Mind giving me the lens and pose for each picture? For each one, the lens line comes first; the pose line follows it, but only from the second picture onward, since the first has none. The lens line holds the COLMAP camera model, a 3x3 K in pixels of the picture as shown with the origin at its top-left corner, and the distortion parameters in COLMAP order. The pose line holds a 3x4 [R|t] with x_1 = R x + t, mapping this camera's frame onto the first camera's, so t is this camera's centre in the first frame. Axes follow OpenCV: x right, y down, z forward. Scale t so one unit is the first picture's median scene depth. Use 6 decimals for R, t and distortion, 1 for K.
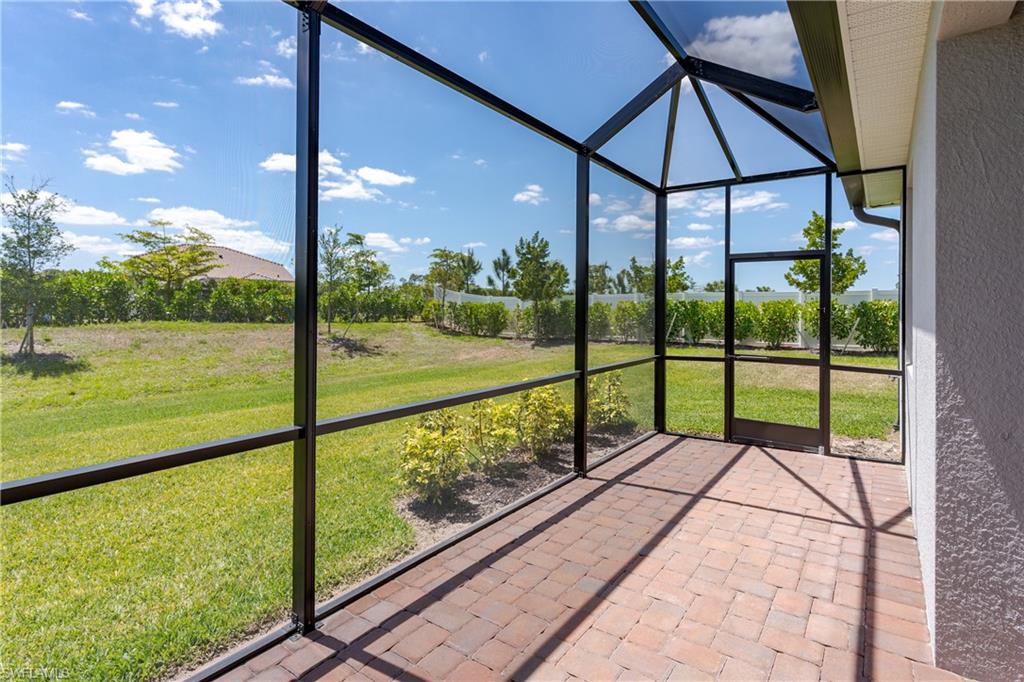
lens RADIAL K [[508.1, 0, 512.1], [0, 508.1, 341.2], [0, 0, 1]] dist [0.001670, 0.001636]
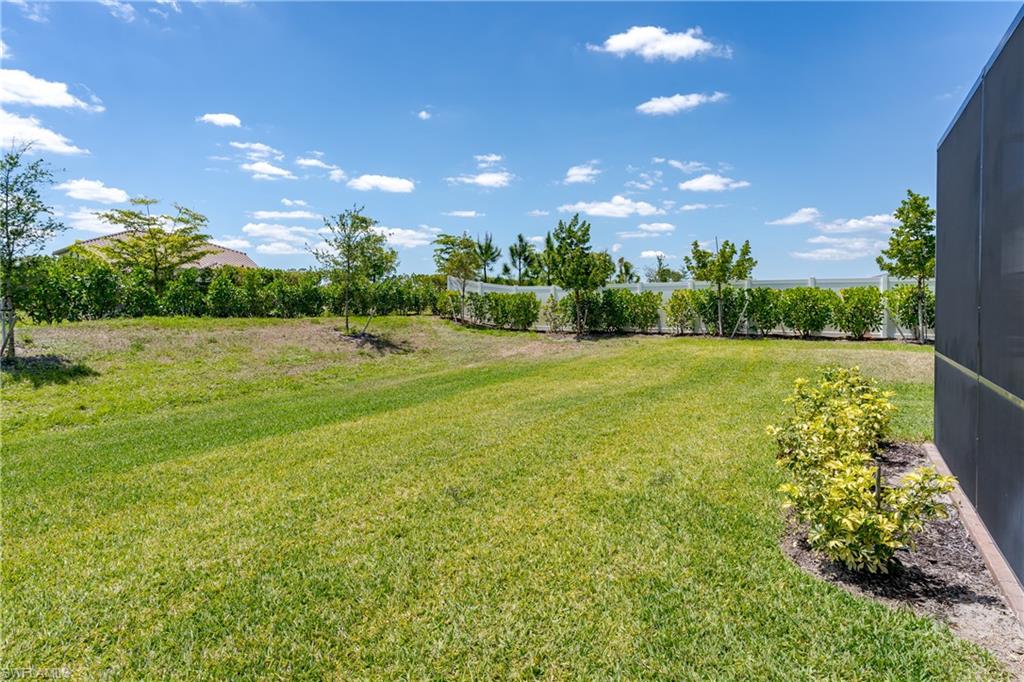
lens RADIAL K [[527.6, 0, 512.1], [0, 527.6, 338.1], [0, 0, 1]] dist [0.005866, -0.001206]
pose [[0.996752, -0.014248, 0.079263, -0.150201], [0.013776, 0.999884, 0.006496, -0.001424], [-0.079346, -0.005383, 0.996833, 0.069827]]
